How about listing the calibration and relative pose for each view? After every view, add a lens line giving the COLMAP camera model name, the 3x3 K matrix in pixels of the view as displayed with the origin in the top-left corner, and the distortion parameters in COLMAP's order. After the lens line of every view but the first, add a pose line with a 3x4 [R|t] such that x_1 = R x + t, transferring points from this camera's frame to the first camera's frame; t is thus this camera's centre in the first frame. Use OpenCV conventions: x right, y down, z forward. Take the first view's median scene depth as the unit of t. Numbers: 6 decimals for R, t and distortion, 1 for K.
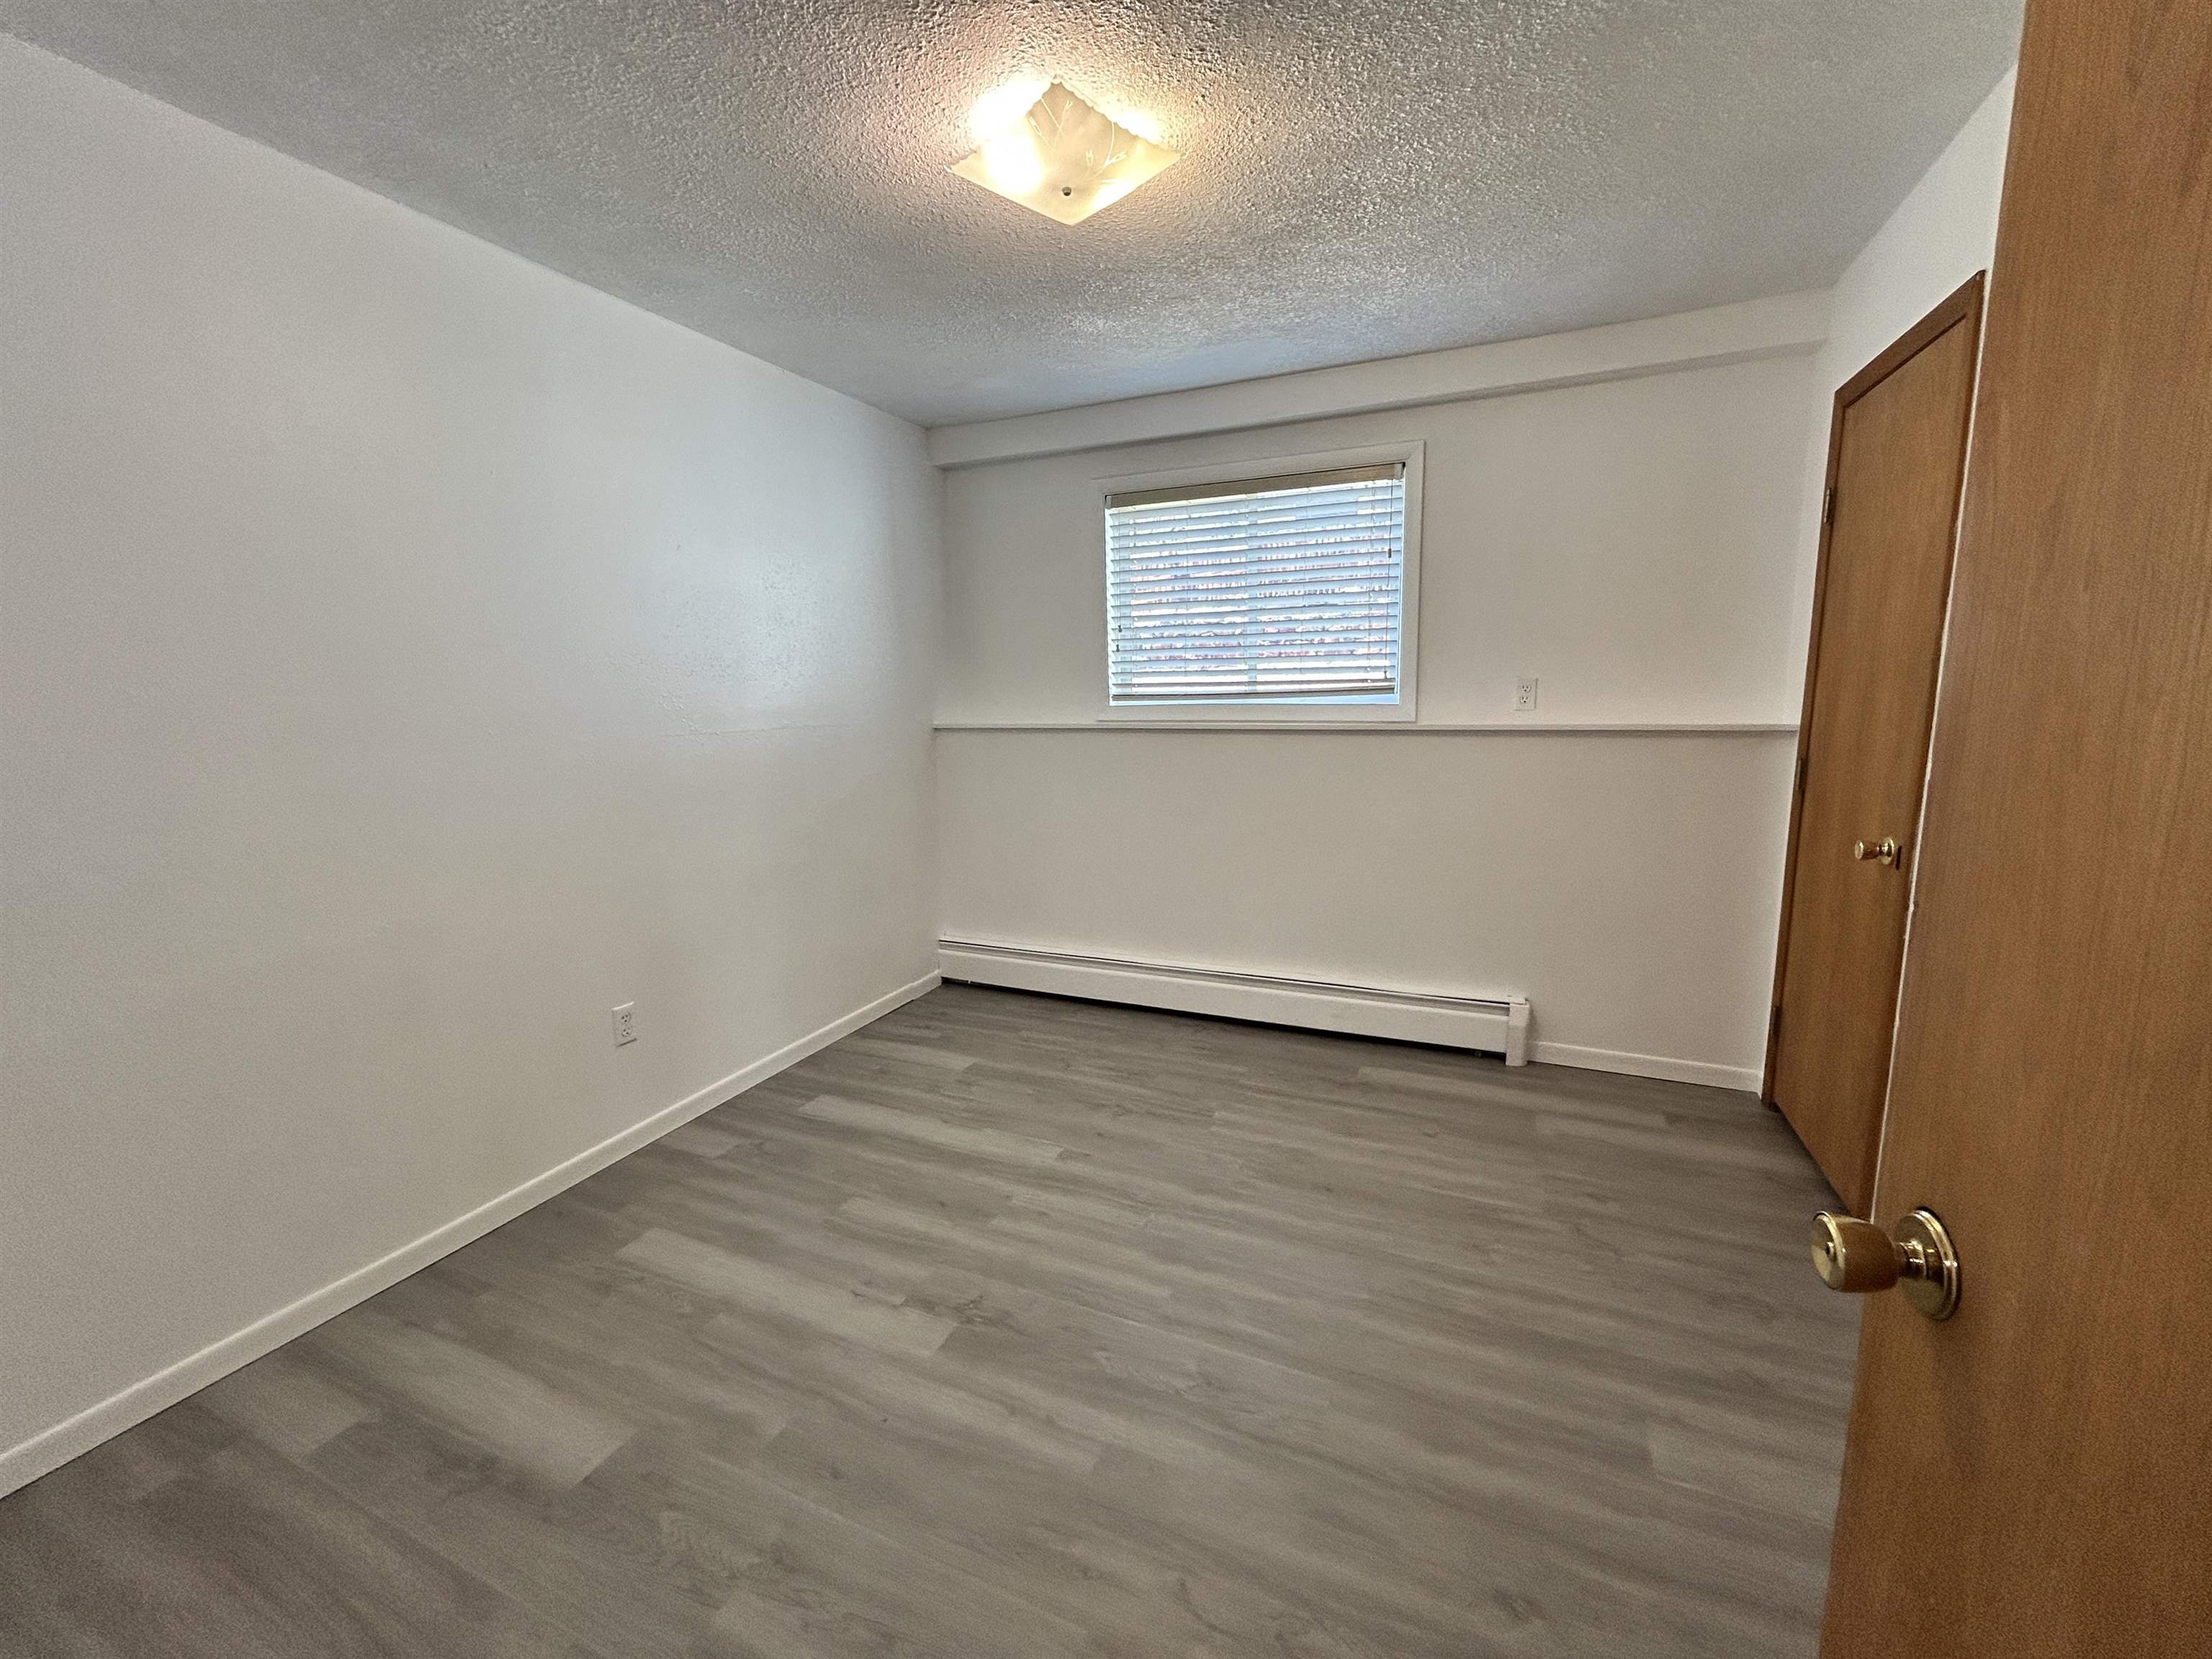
lens RADIAL K [[902.6, 0, 1093.5], [0, 902.6, 822.1], [0, 0, 1]] dist [-0.000108, 0.000034]
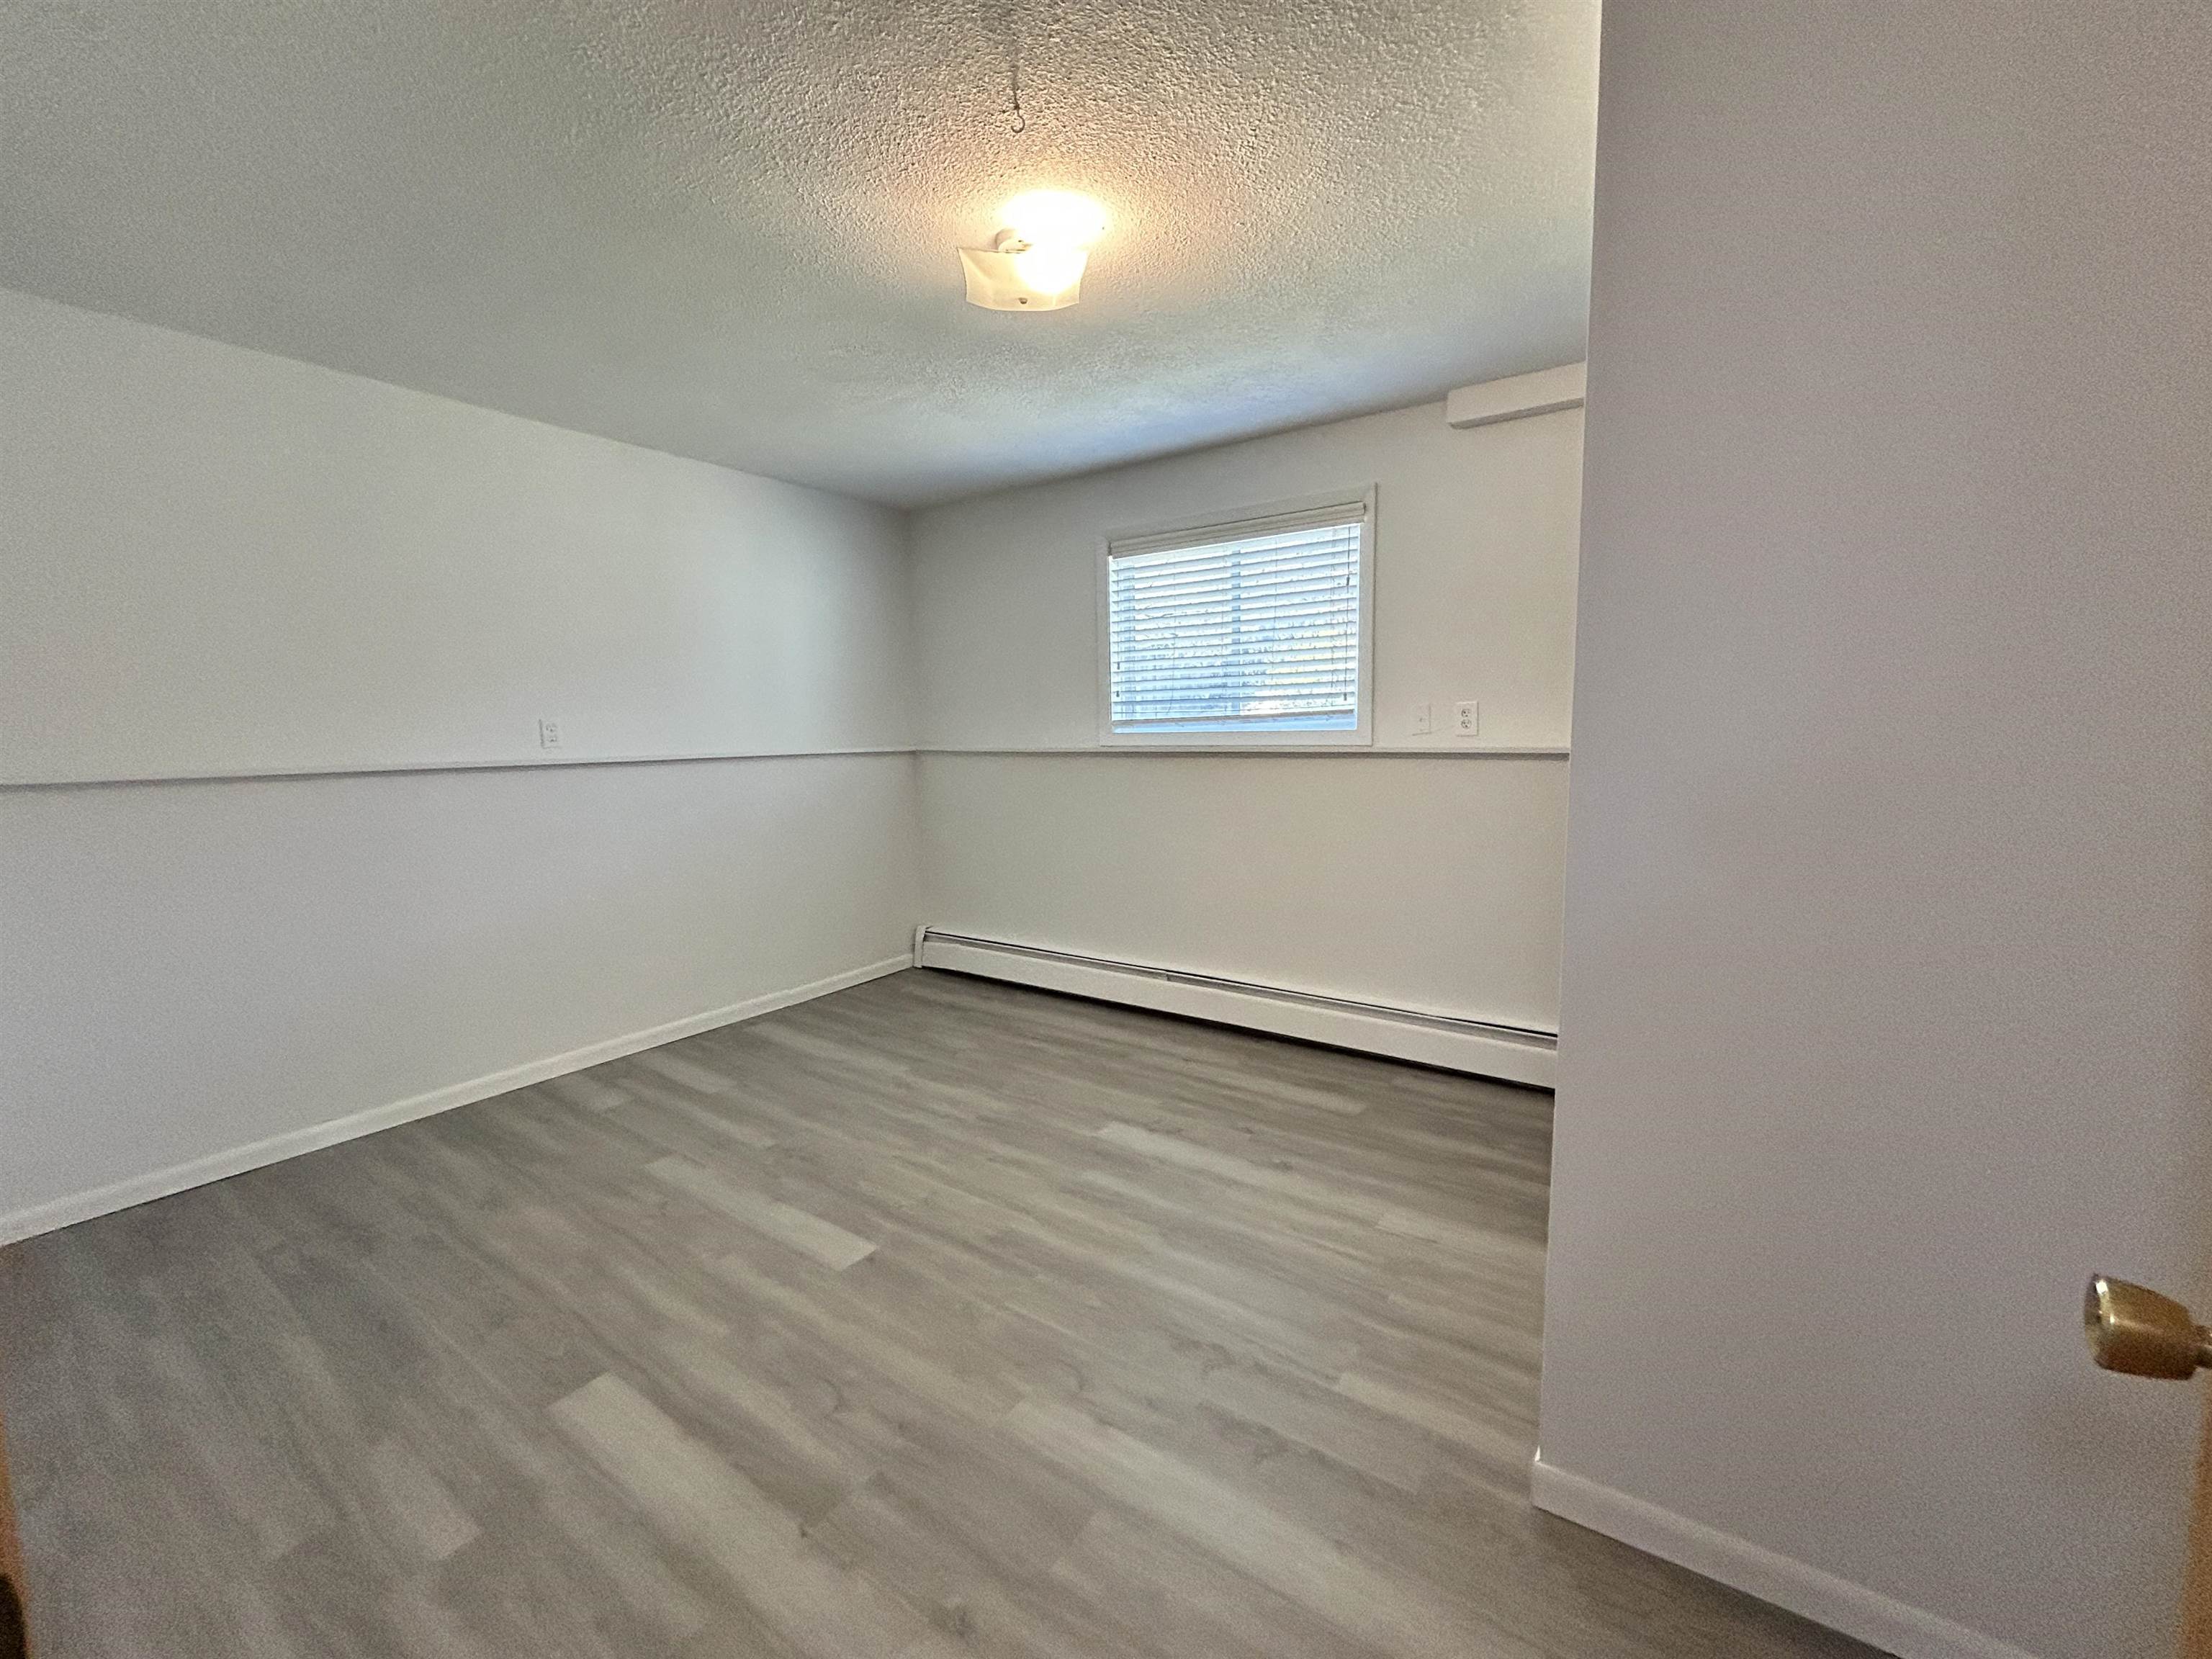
lens RADIAL K [[902.6, 0, 1113.3], [0, 902.6, 836.7], [0, 0, 1]] dist [-0.000108, 0.000034]
pose [[0.977341, 0.018410, -0.210869, 0.267118], [-0.022012, 0.999649, -0.014744, 0.015997], [0.210524, 0.019051, 0.977403, -0.075549]]
